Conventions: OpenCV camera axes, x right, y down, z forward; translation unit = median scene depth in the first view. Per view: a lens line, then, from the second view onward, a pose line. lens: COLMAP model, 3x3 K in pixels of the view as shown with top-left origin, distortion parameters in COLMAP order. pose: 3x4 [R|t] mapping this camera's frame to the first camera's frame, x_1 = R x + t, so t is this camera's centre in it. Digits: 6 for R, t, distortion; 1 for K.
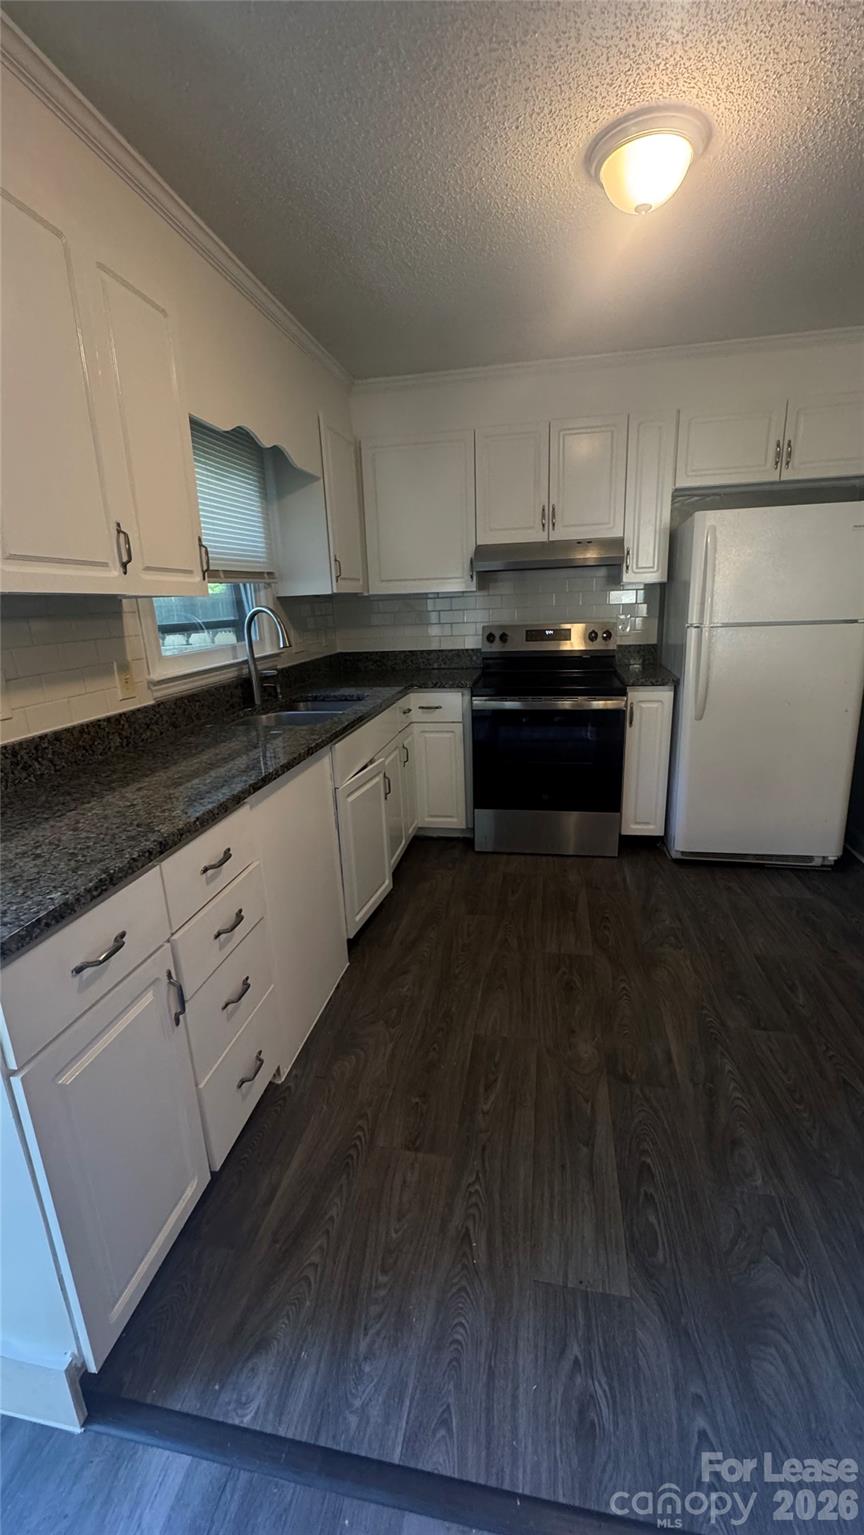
lens RADIAL K [[603.6, 0, 435.0], [0, 603.6, 761.8], [0, 0, 1]] dist [-0.001499, 0.000011]
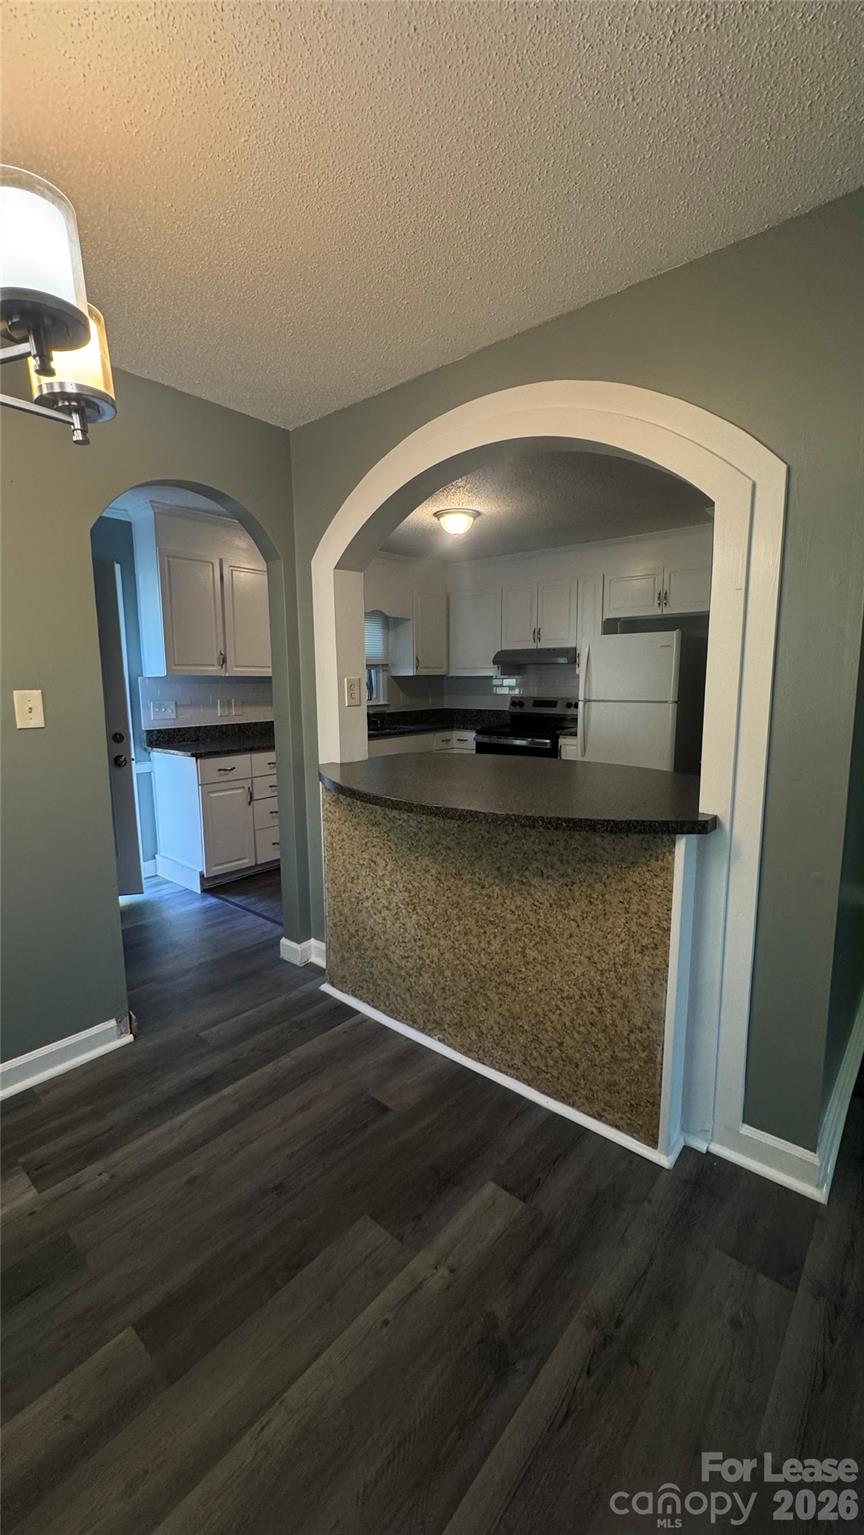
lens RADIAL K [[603.6, 0, 434.4], [0, 603.6, 764.8], [0, 0, 1]] dist [-0.001499, 0.000011]
pose [[0.863633, 0.103276, -0.493429, 0.808764], [-0.156108, 0.985467, -0.066971, 0.111286], [0.479342, 0.134867, 0.867204, -0.553677]]
